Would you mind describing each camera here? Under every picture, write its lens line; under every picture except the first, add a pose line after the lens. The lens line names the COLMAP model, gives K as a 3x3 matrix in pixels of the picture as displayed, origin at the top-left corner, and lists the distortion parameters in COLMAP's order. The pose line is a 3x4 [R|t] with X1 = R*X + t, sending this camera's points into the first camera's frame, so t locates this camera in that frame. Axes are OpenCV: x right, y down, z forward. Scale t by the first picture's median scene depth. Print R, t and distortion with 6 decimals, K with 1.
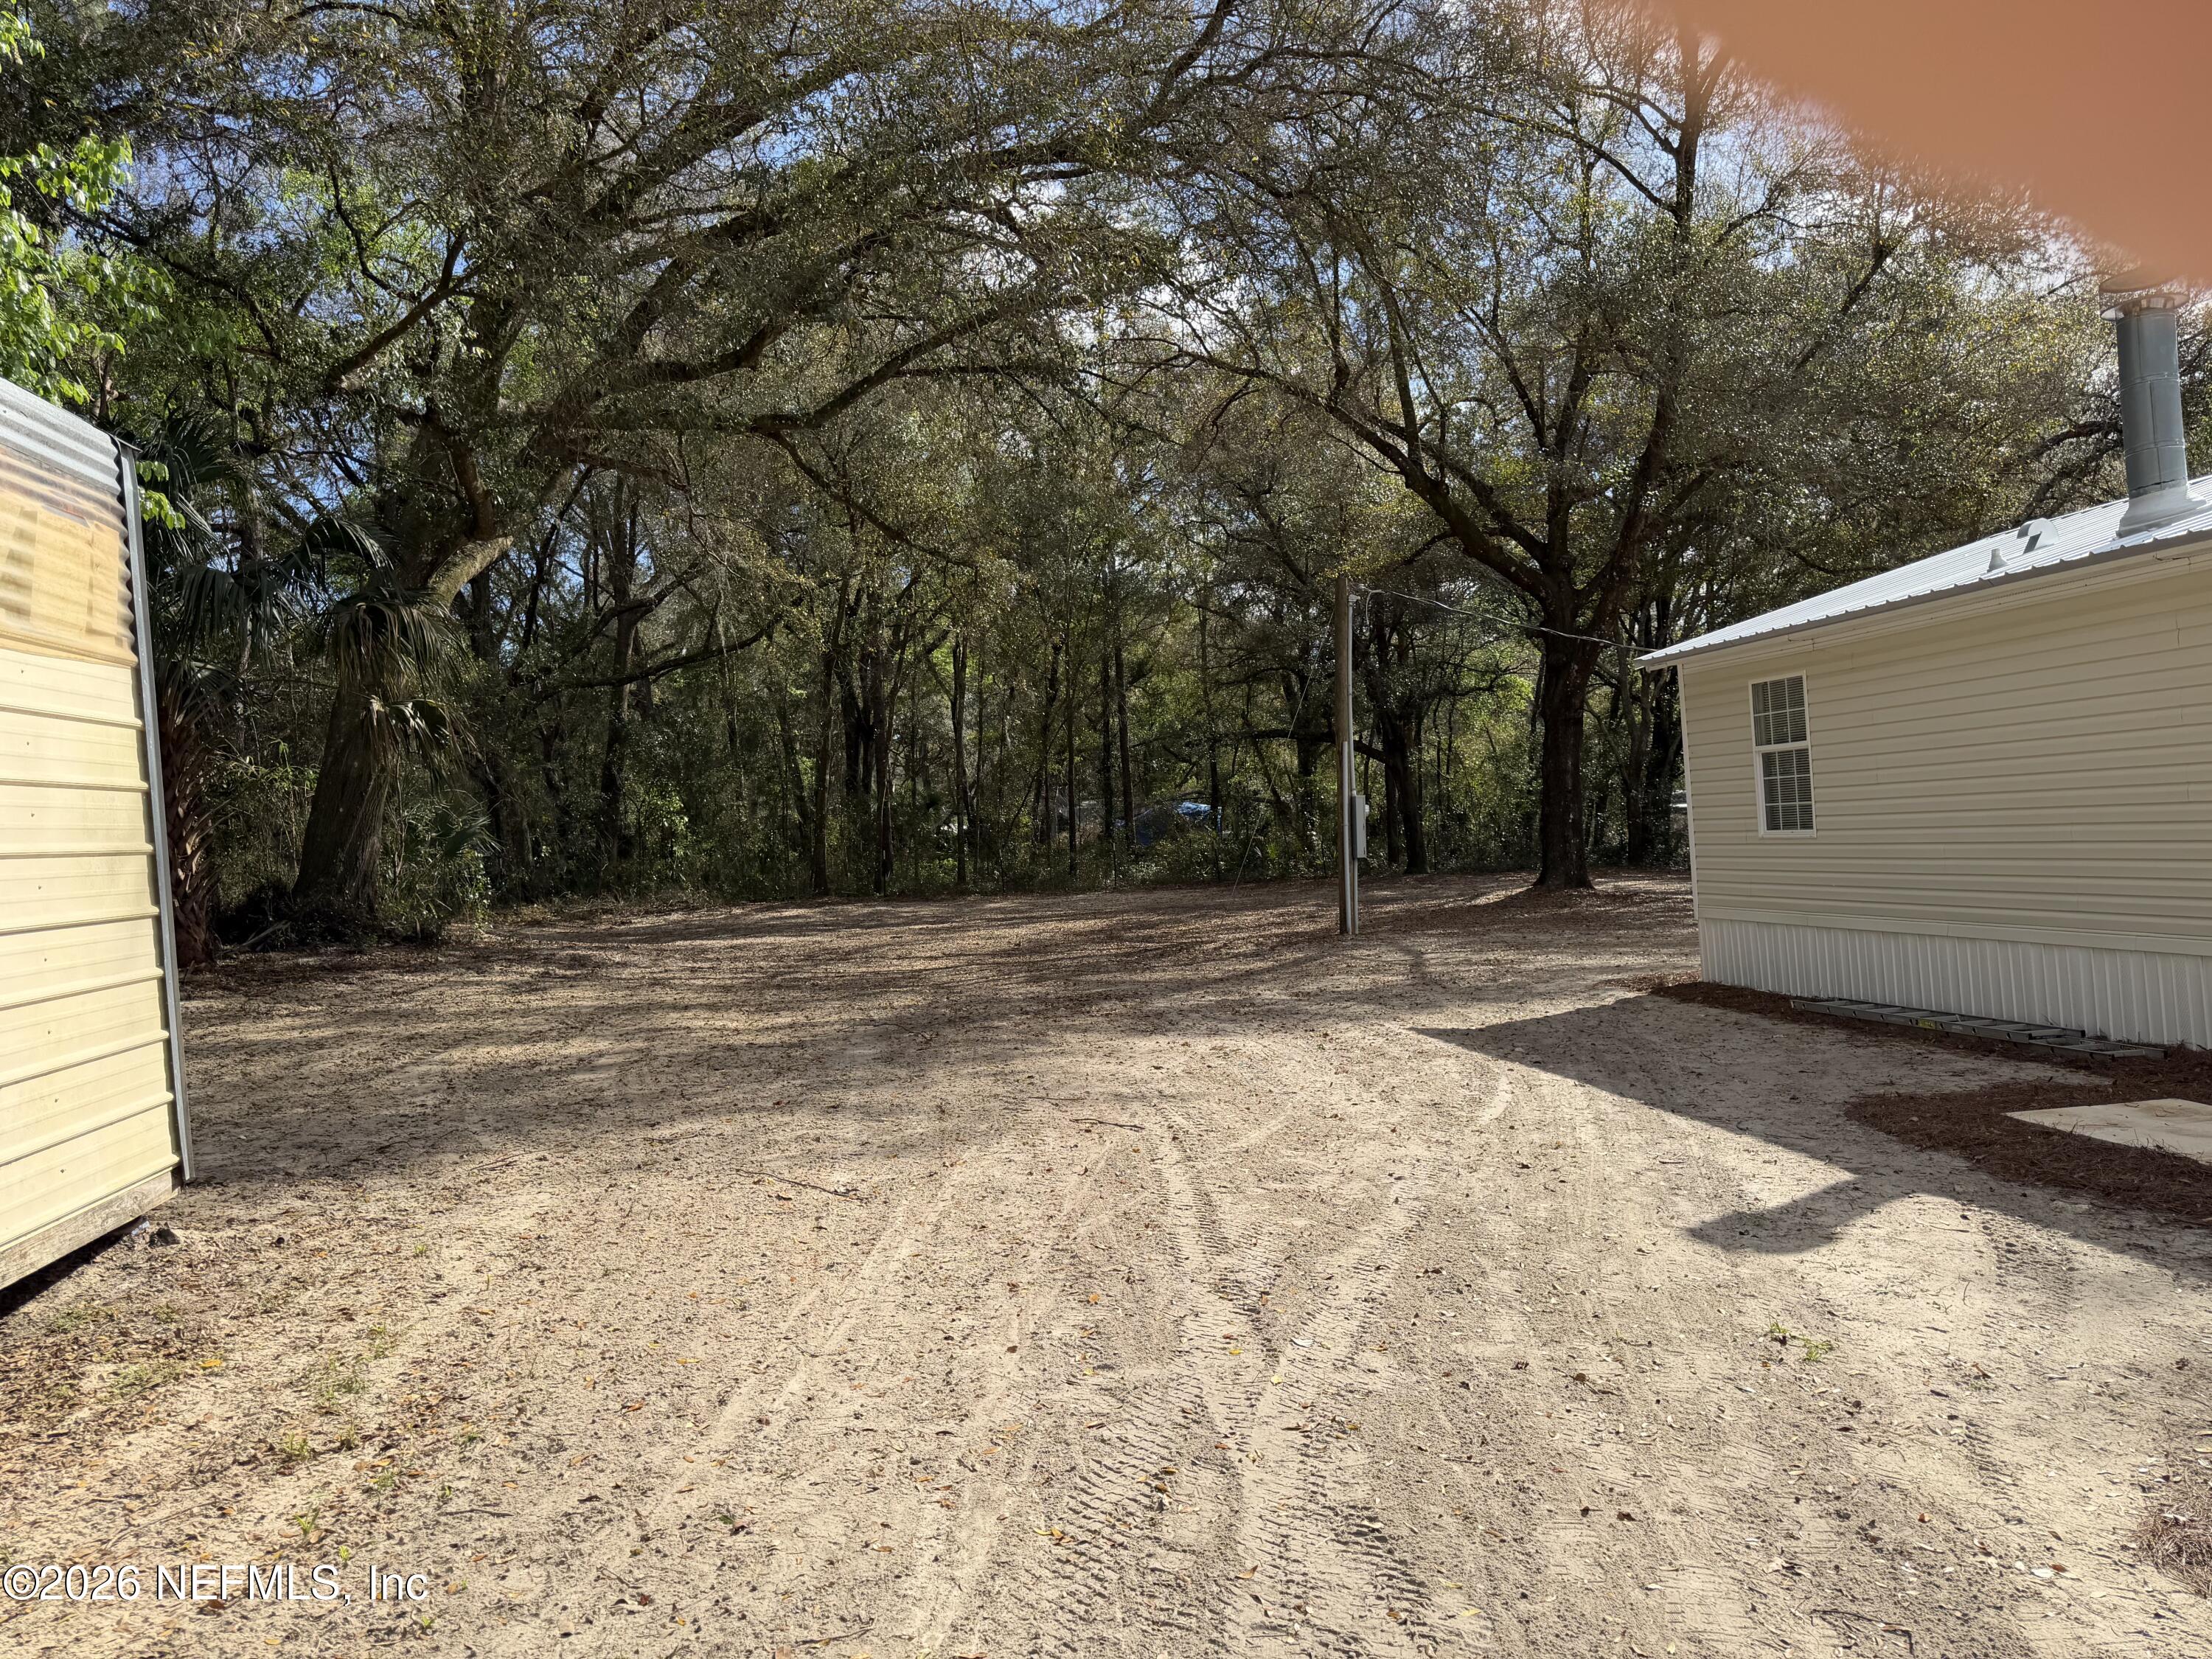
lens RADIAL K [[1586.5, 0, 1085.8], [0, 1586.5, 832.1], [0, 0, 1]] dist [0.058338, -0.061266]
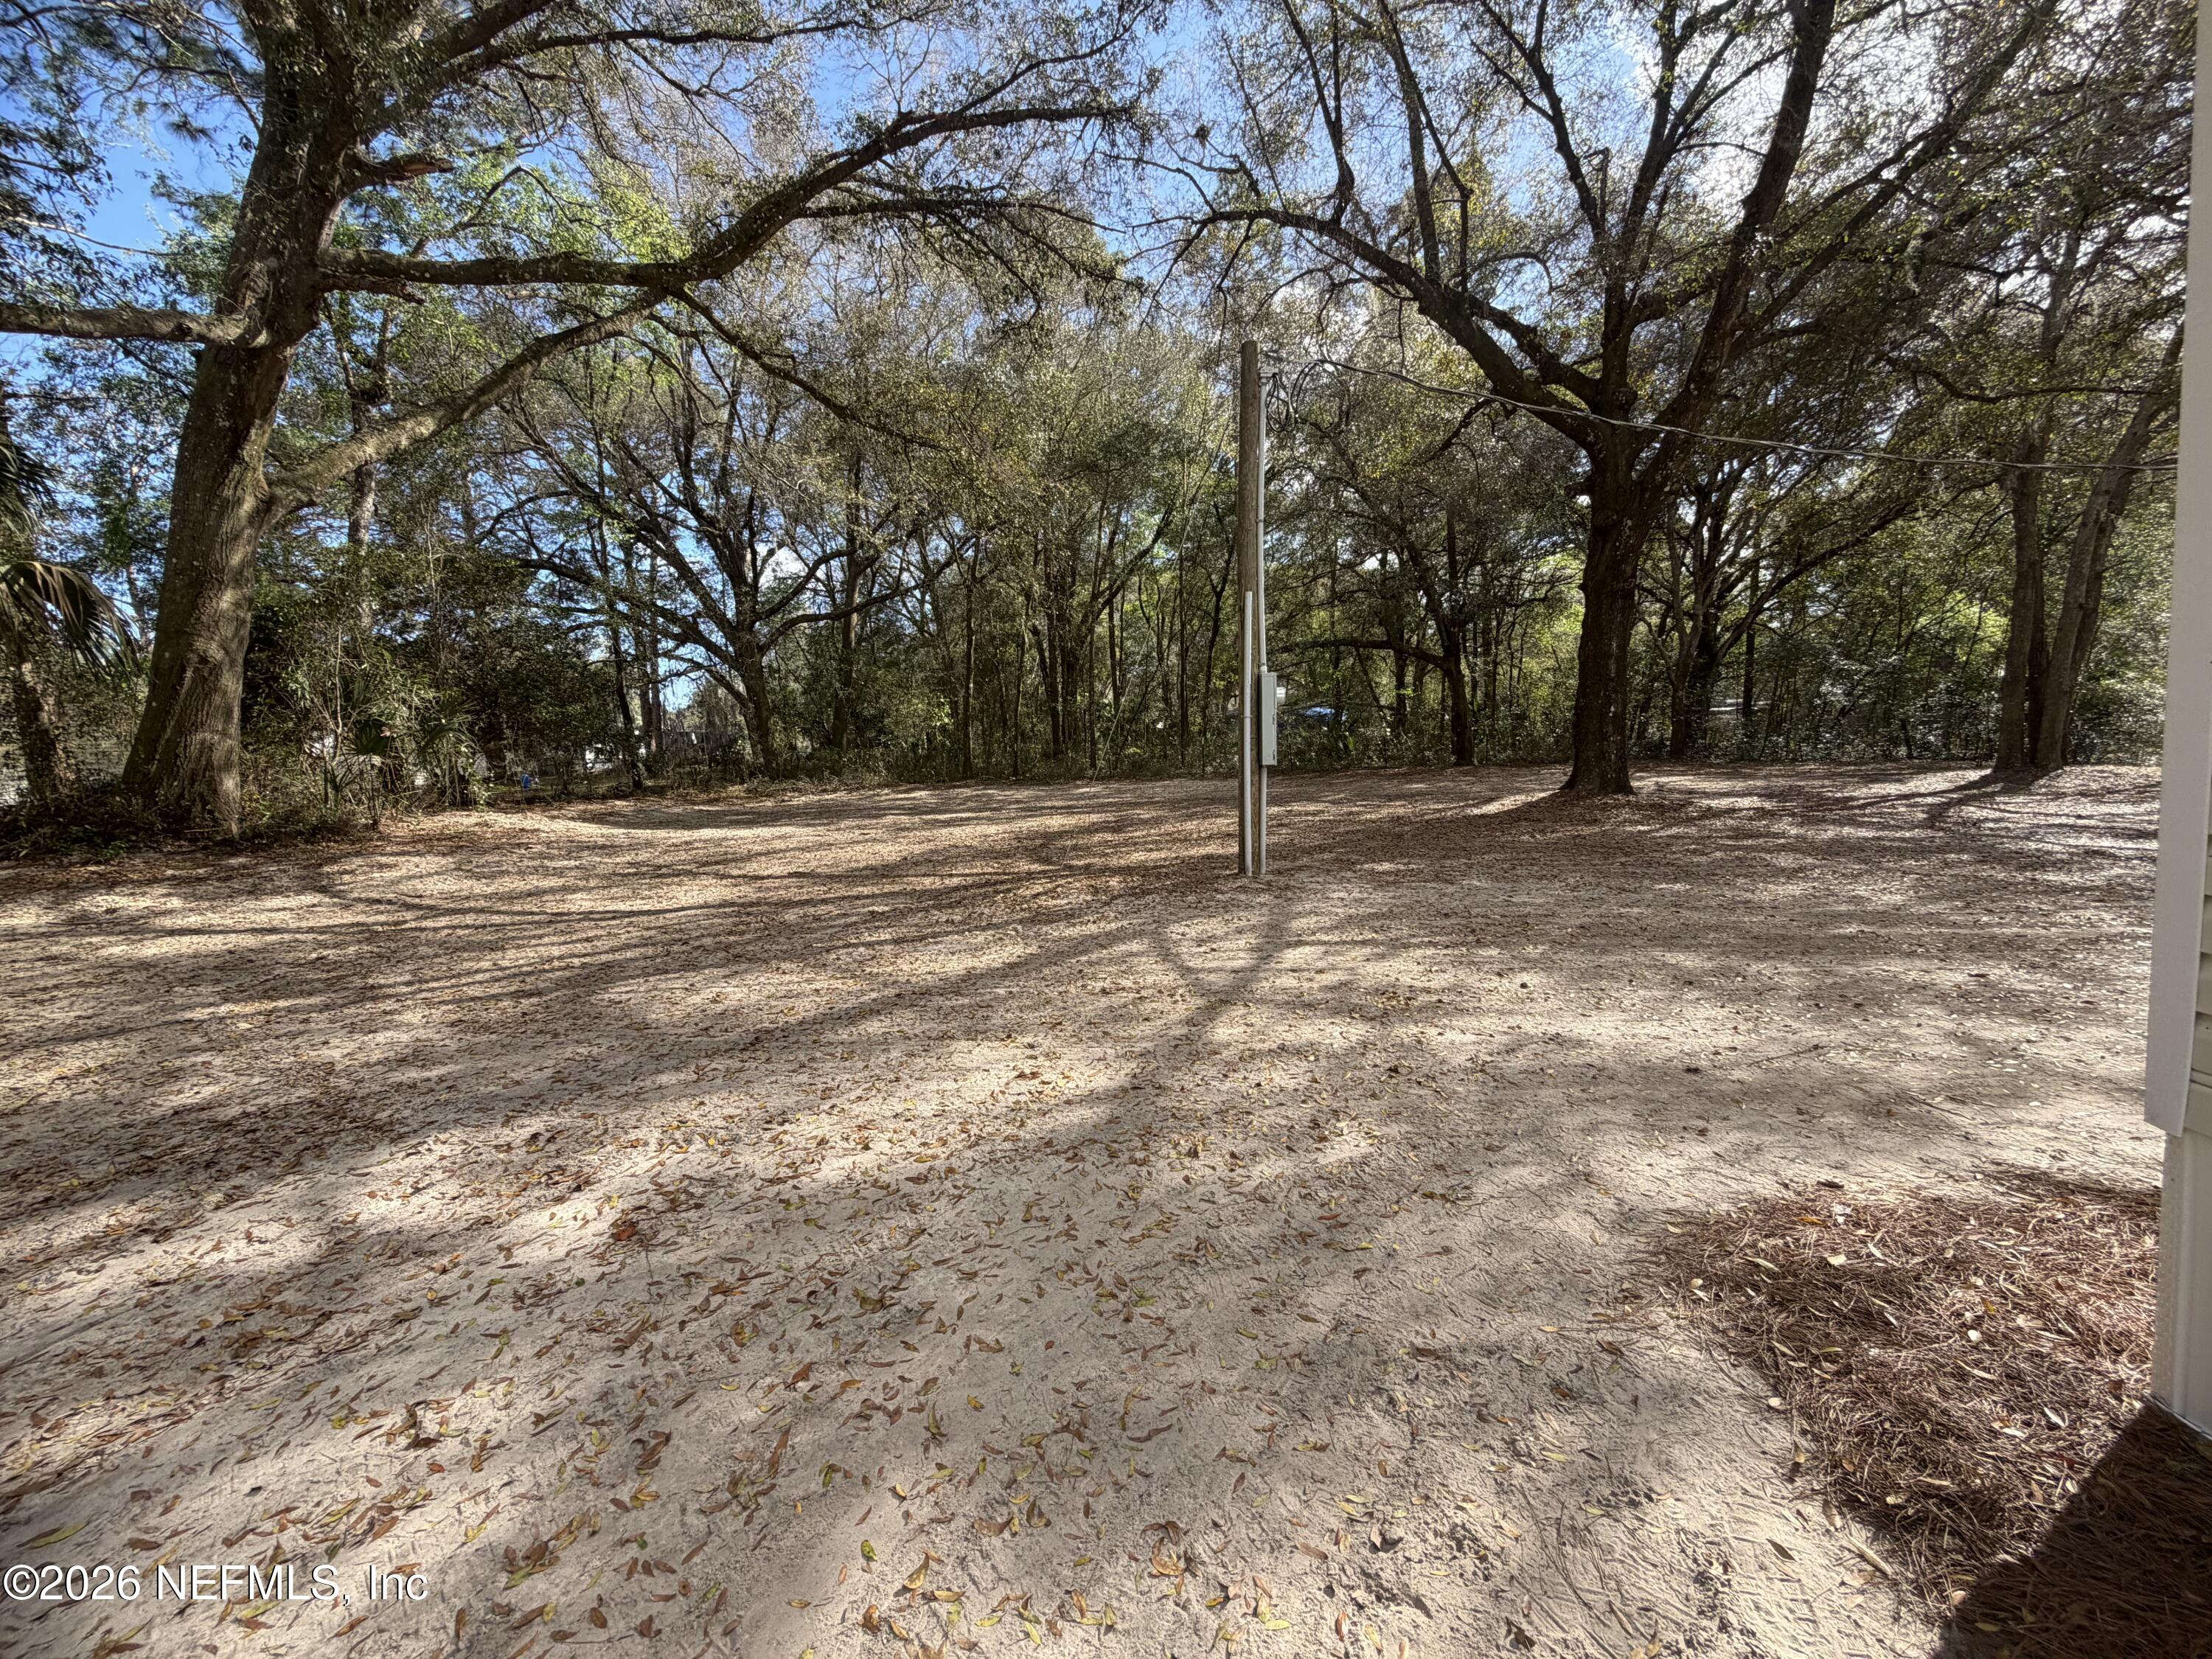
lens RADIAL K [[896.3, 0, 1085.2], [0, 896.3, 828.8], [0, 0, 1]] dist [0.007426, -0.000075]
pose [[0.970597, 0.028135, -0.239062, 0.139377], [-0.002458, 0.994252, 0.107033, 0.002401], [0.240699, -0.103298, 0.965087, 0.437213]]
